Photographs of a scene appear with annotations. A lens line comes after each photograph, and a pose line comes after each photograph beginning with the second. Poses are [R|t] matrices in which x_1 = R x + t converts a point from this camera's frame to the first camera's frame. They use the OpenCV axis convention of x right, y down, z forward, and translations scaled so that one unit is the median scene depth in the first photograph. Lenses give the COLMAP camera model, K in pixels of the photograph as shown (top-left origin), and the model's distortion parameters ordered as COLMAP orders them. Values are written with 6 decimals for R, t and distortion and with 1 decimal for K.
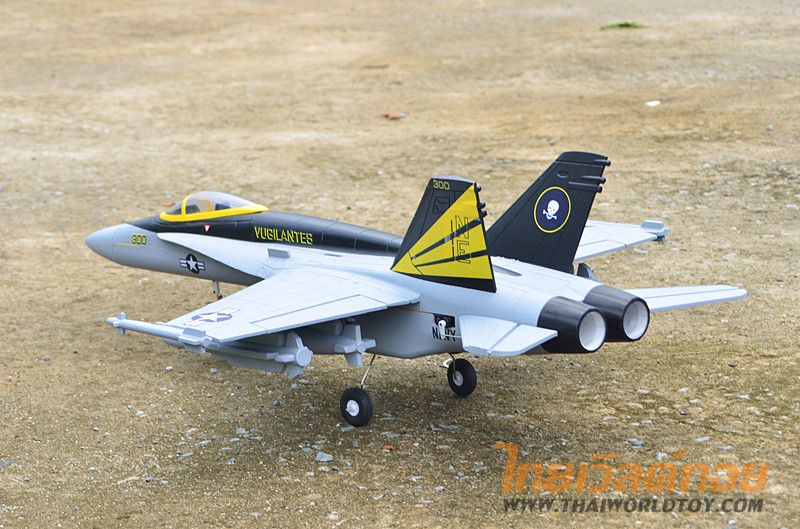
lens RADIAL K [[2429.3, 0, 400.0], [0, 2429.3, 264.5], [0, 0, 1]] dist [-0.028401, -1.318281]
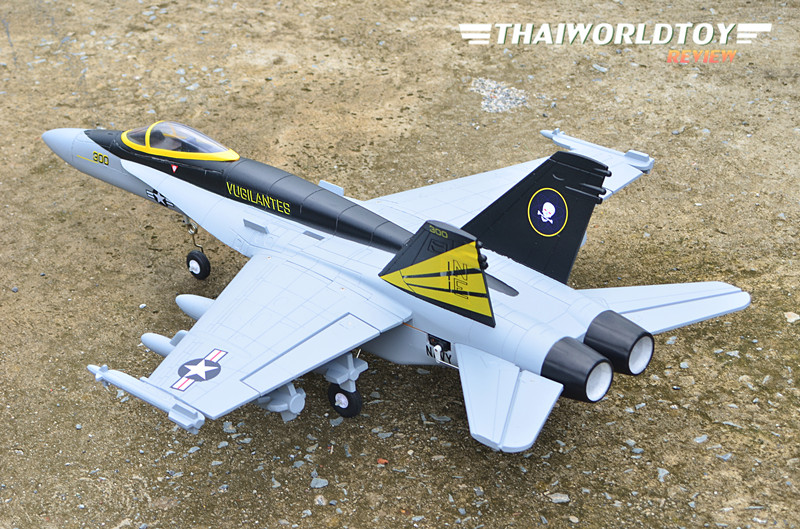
lens RADIAL K [[2137.9, 0, 400.0], [0, 2137.9, 264.5], [0, 0, 1]] dist [-0.050482, -0.270376]
pose [[0.998162, -0.036086, 0.048692, -0.036925], [0.019745, 0.953206, 0.301675, -0.259490], [-0.057300, -0.300159, 0.952167, 0.202225]]
